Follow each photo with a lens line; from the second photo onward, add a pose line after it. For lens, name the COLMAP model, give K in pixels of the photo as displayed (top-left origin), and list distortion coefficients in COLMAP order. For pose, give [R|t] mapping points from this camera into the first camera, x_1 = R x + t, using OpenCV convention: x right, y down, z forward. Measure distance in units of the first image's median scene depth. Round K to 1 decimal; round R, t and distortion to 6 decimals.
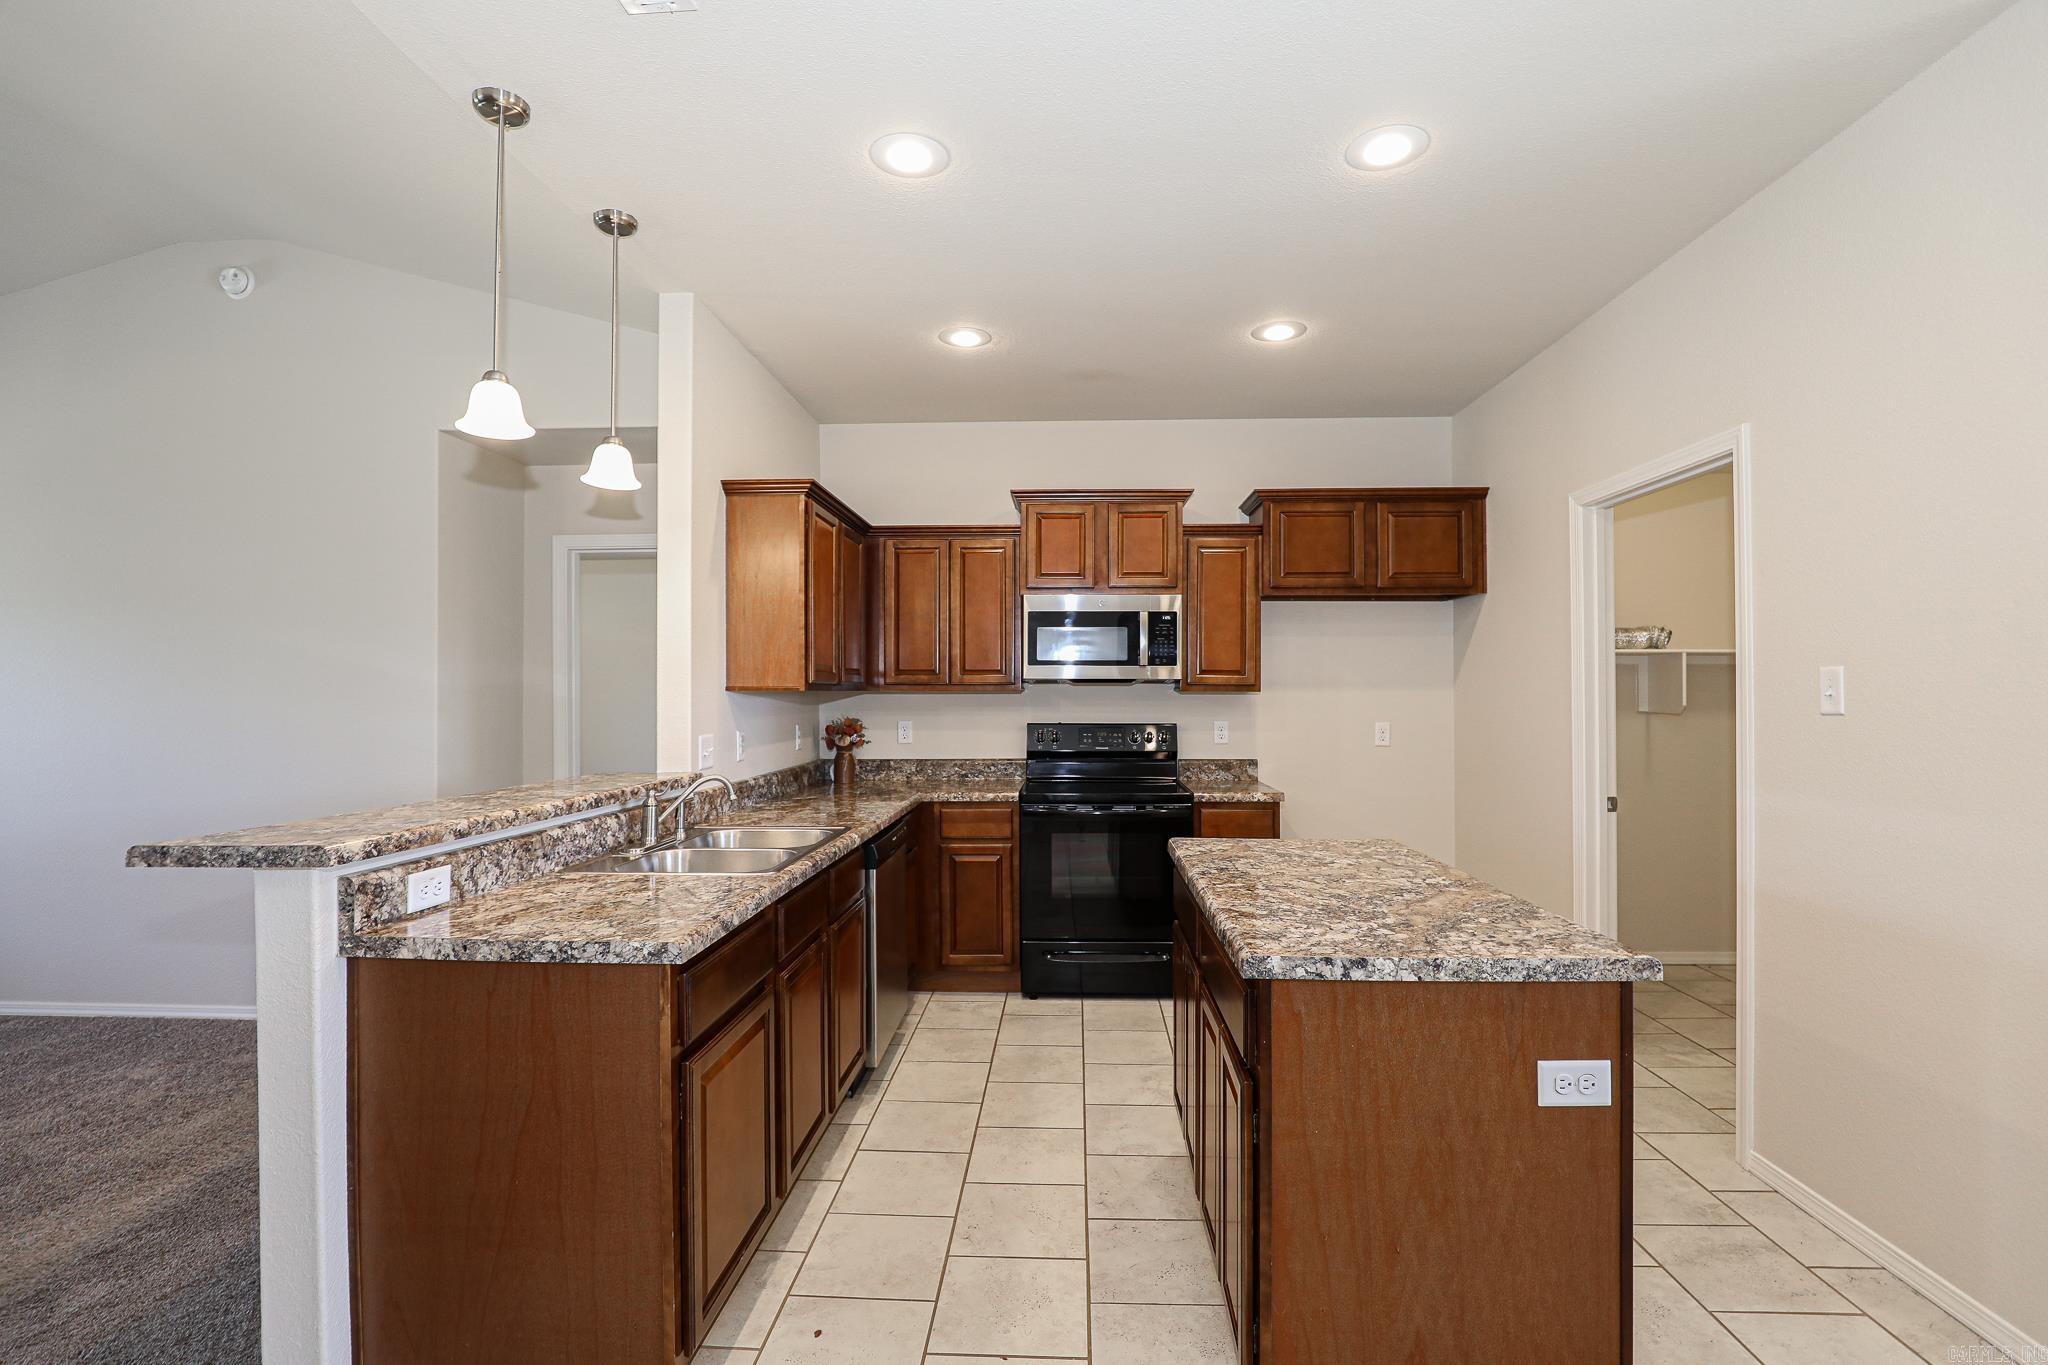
lens RADIAL K [[926.8, 0, 1037.9], [0, 926.8, 685.3], [0, 0, 1]] dist [-0.020510, 0.000754]
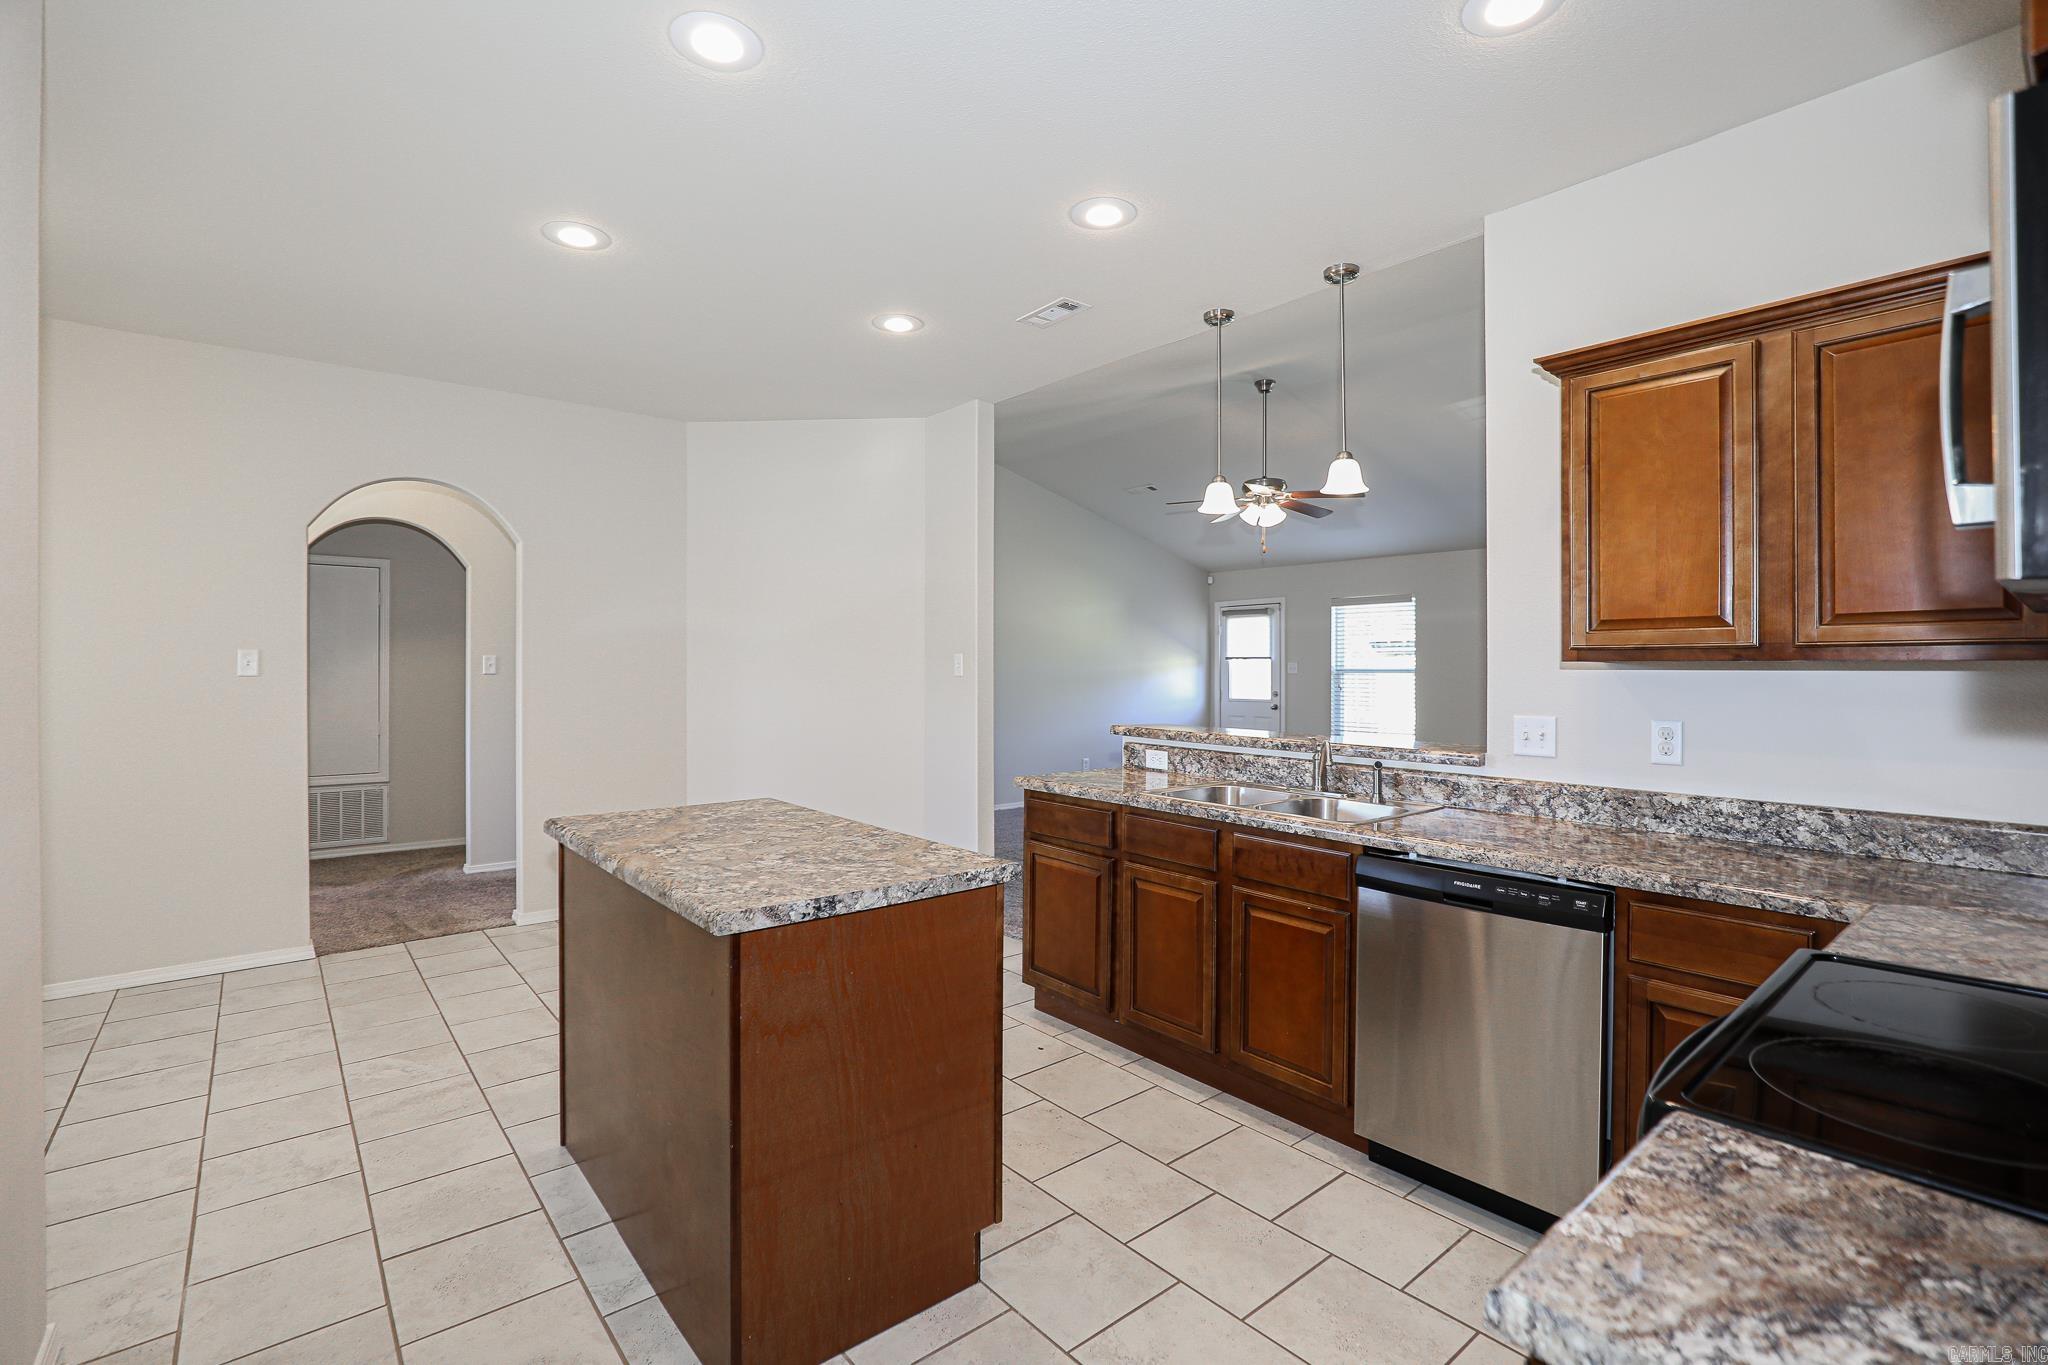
lens RADIAL K [[933.8, 0, 1035.6], [0, 933.8, 665.3], [0, 0, 1]] dist [-0.016805, 0.000496]
pose [[-0.735067, -0.001297, -0.677994, 0.512192], [0.005554, 0.999953, -0.007934, 0.012764], [0.677972, -0.009597, -0.735025, 1.255519]]
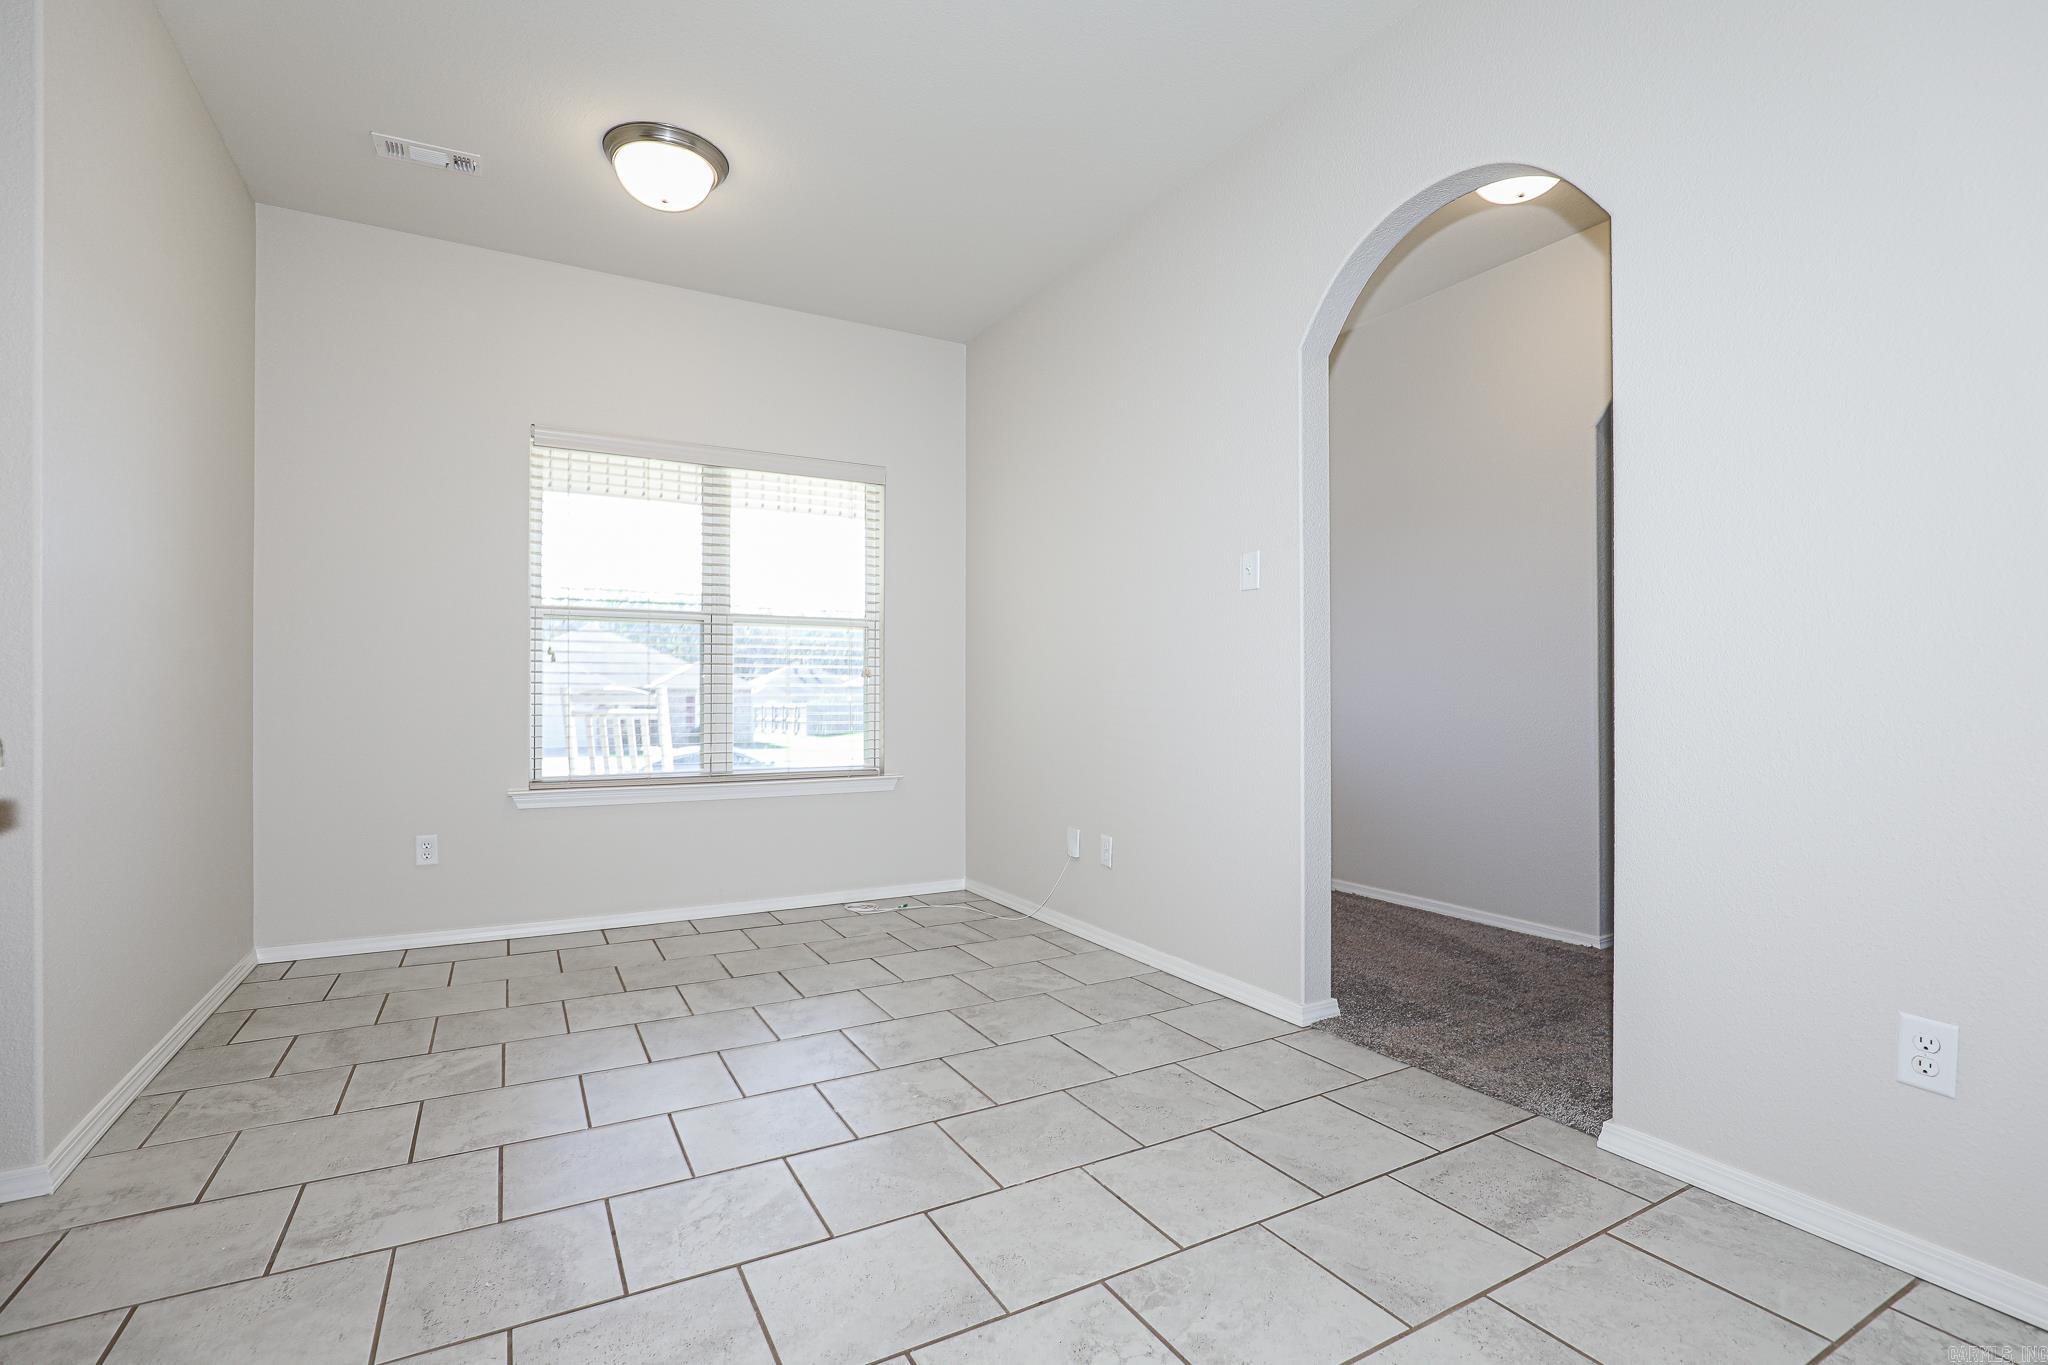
lens RADIAL K [[926.8, 0, 1037.9], [0, 926.8, 685.3], [0, 0, 1]] dist [-0.020510, 0.000754]
pose [[-0.533595, 0.016792, 0.845573, -0.151044], [-0.004459, 0.999733, -0.022667, 0.120812], [-0.845728, -0.015866, -0.533378, 0.301471]]
